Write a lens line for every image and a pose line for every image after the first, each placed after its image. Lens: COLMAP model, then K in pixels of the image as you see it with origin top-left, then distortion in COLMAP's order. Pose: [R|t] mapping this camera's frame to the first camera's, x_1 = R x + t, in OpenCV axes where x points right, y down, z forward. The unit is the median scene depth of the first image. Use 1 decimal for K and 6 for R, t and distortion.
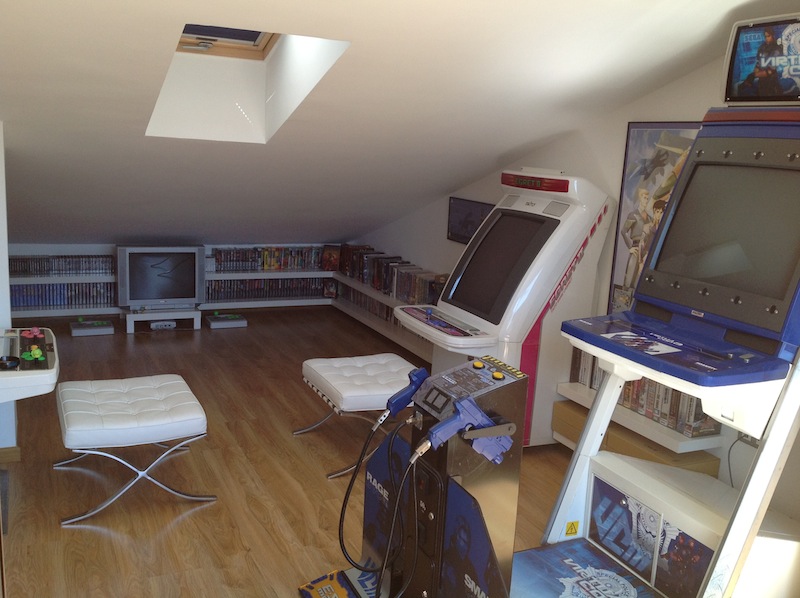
lens RADIAL K [[768.4, 0, 418.8], [0, 768.4, 290.8], [0, 0, 1]] dist [-0.003602, 0.000000]
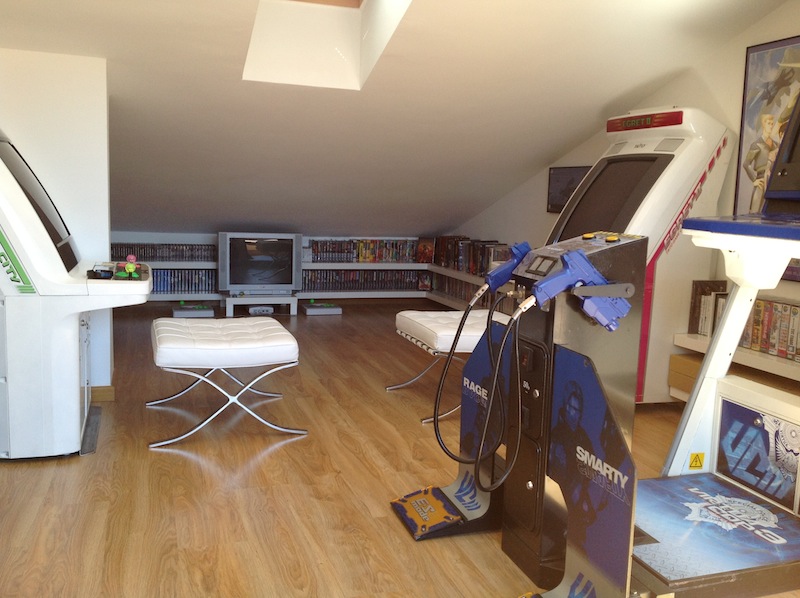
lens RADIAL K [[768.4, 0, 402.0], [0, 768.4, 300.8], [0, 0, 1]] dist [-0.003602, 0.000000]
pose [[0.989276, -0.005793, -0.145945, -0.004530], [-0.001856, 0.998634, -0.052221, 0.139054], [0.146048, 0.051932, 0.987914, 0.053722]]
